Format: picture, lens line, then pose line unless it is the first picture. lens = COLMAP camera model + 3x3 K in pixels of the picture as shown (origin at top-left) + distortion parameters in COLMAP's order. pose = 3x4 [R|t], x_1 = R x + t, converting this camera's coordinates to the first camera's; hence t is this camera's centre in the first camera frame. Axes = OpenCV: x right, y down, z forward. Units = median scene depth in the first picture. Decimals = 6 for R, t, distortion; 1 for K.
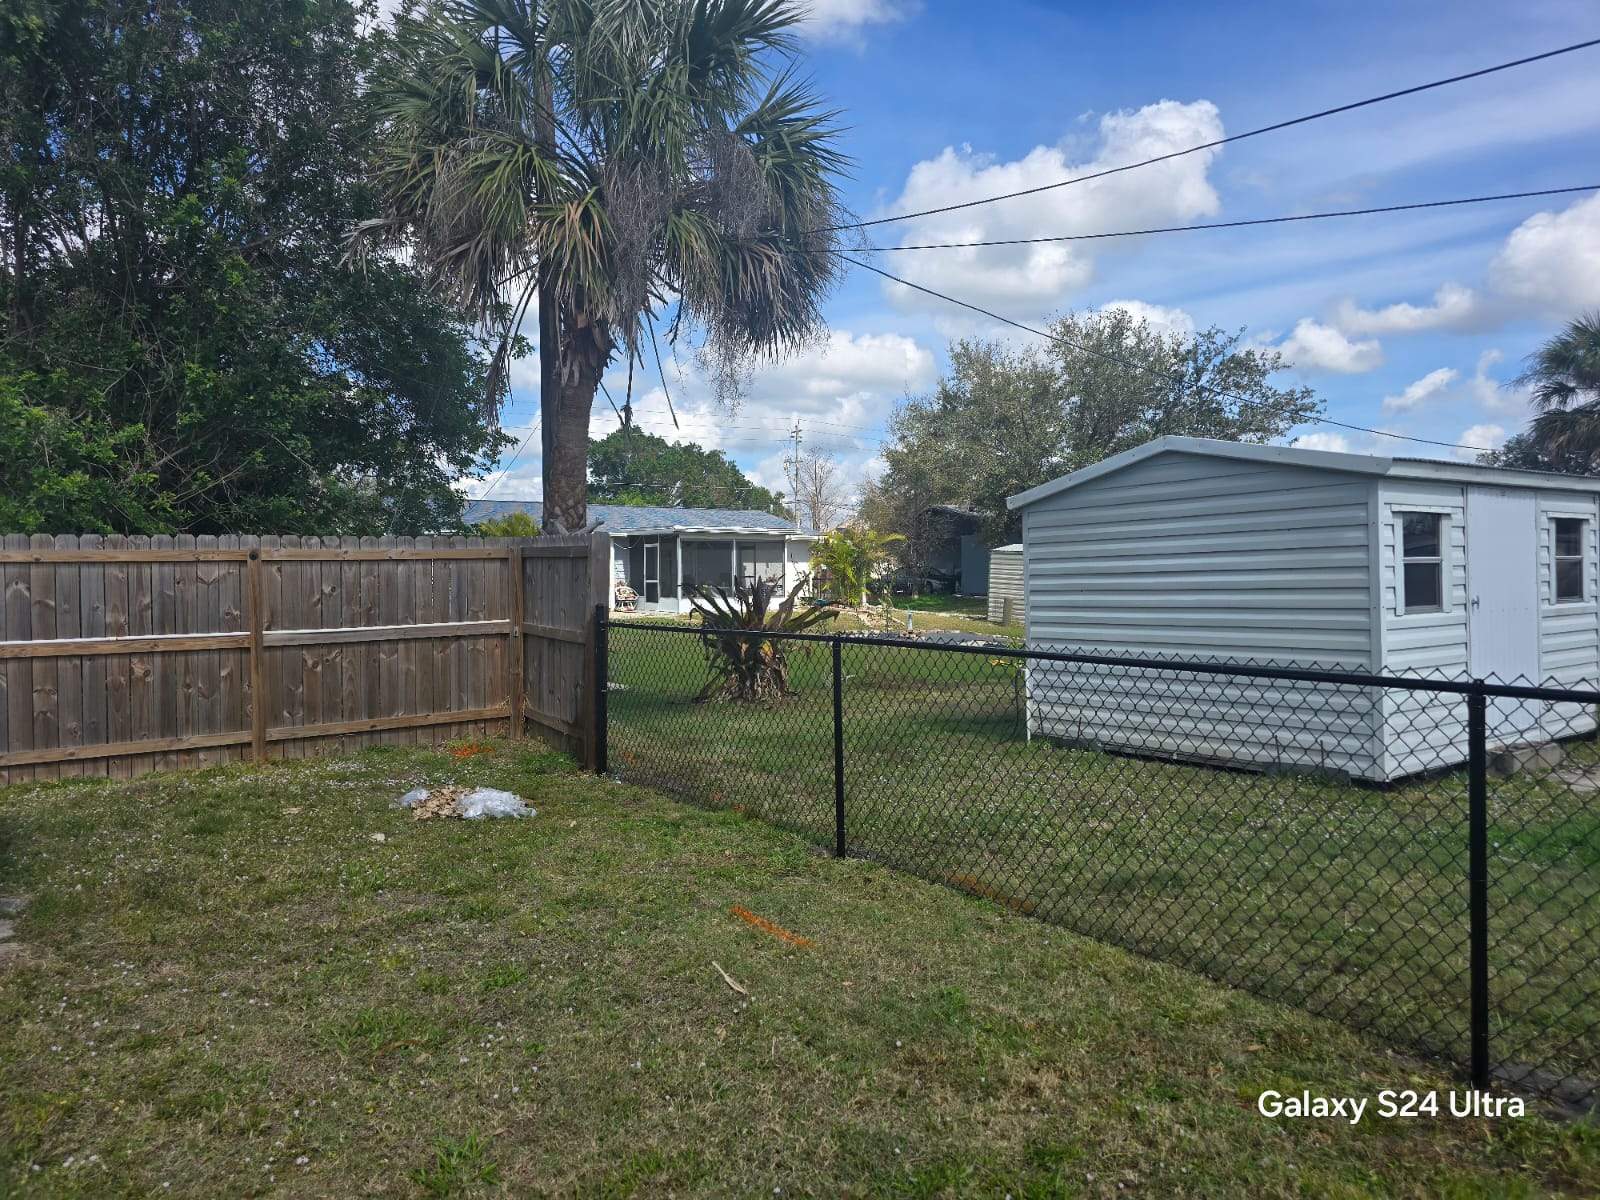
lens RADIAL K [[1095.6, 0, 824.6], [0, 1095.6, 597.1], [0, 0, 1]] dist [0.064071, -0.034666]
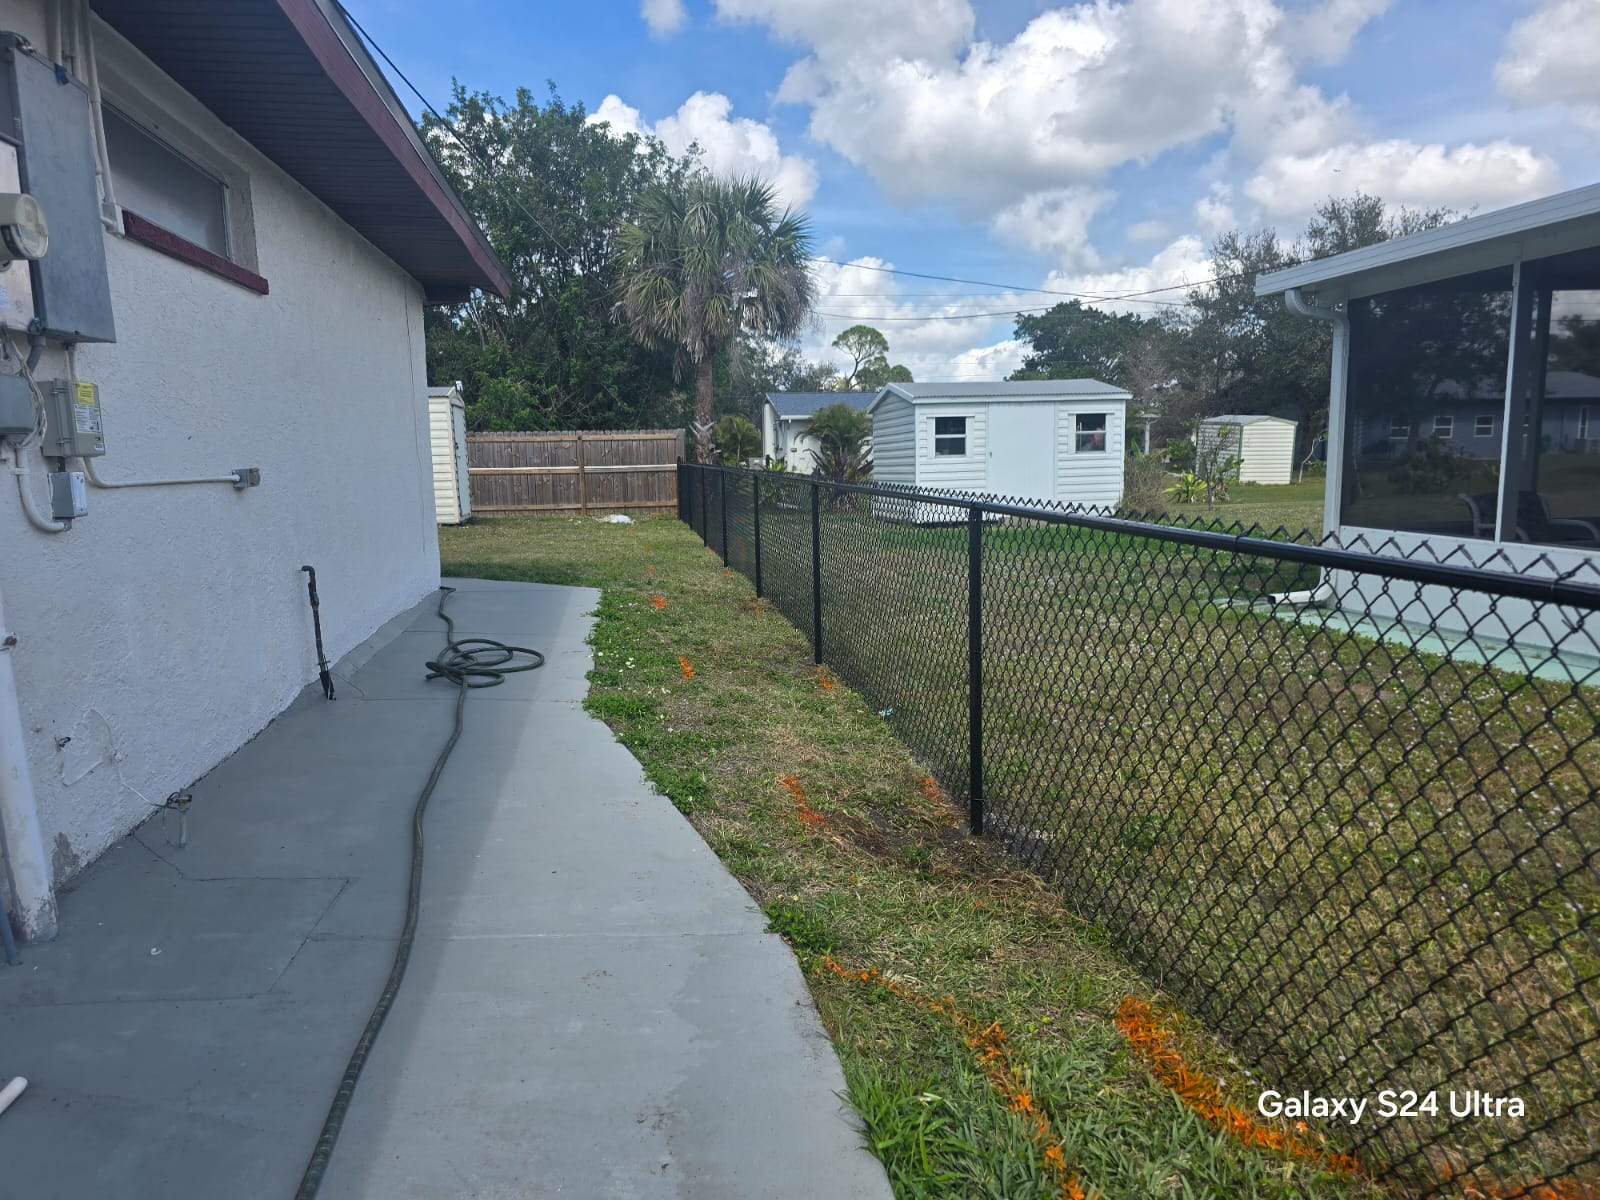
lens RADIAL K [[1108.8, 0, 794.2], [0, 1108.8, 582.1], [0, 0, 1]] dist [0.131838, -0.197357]
pose [[0.893230, 0.046591, -0.447179, 1.143402], [-0.001431, 0.994906, 0.100800, 0.034429], [0.449597, -0.089398, 0.888747, -1.165970]]
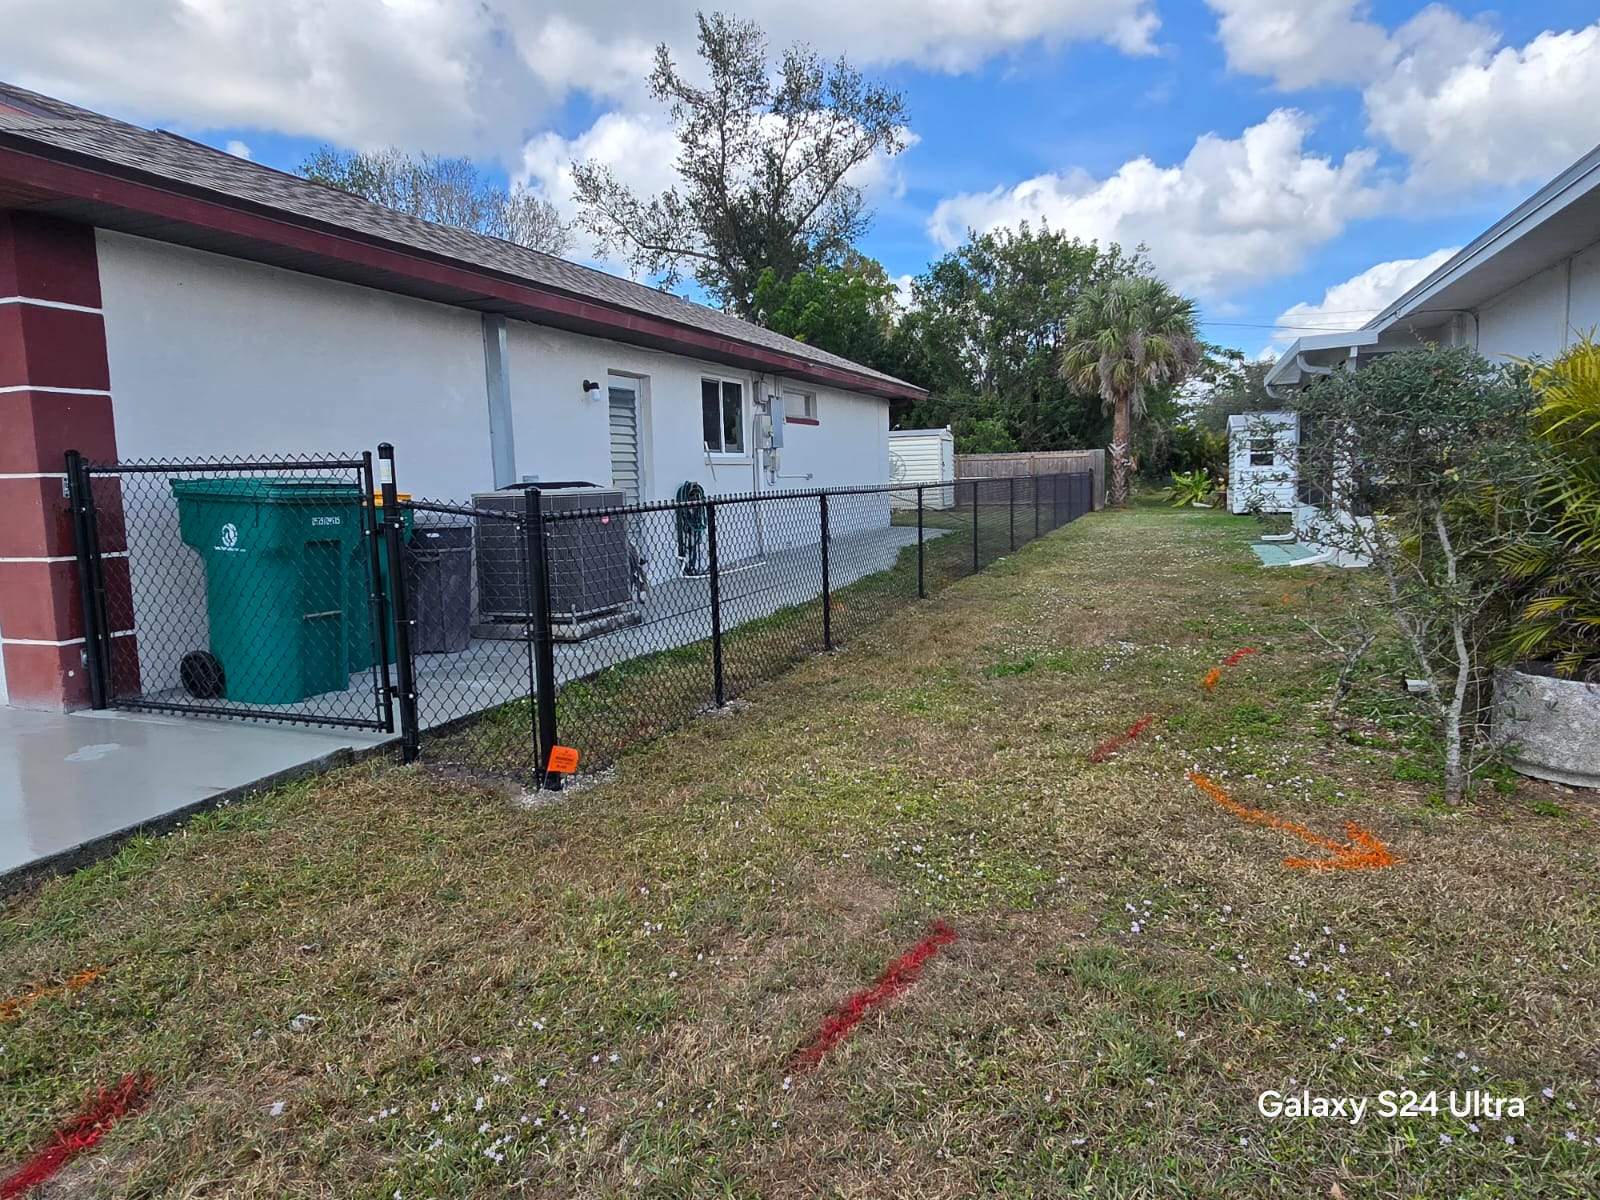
lens RADIAL K [[1033.9, 0, 810.2], [0, 1033.9, 605.0], [0, 0, 1]] dist [0.002222, -0.001340]
pose [[0.571342, 0.097214, -0.814934, 2.093132], [0.001454, 0.992838, 0.119456, 0.044756], [0.820710, -0.069435, 0.567109, -1.795224]]
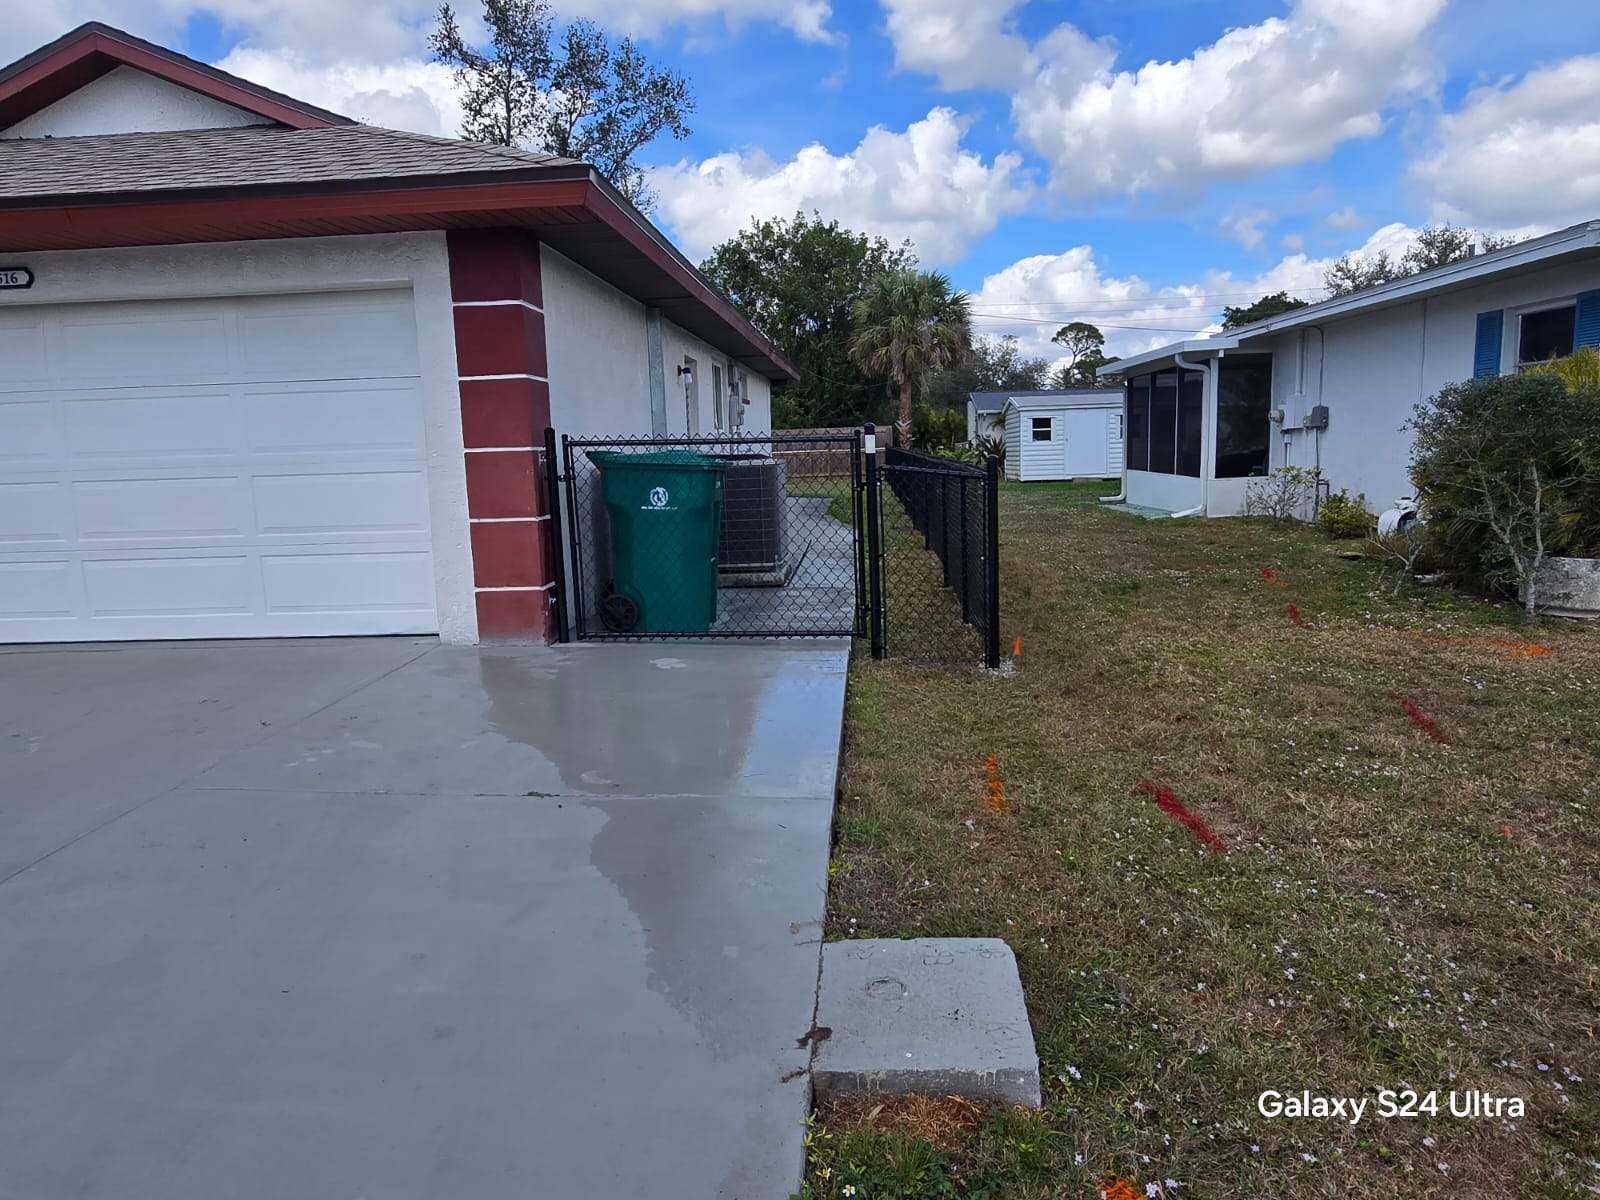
lens RADIAL K [[1033.9, 0, 810.2], [0, 1033.9, 605.0], [0, 0, 1]] dist [0.002222, -0.001340]
pose [[0.781295, 0.082583, -0.618674, 1.965564], [0.009009, 0.989613, 0.143475, 0.046795], [0.624097, -0.117670, 0.772436, -2.223010]]
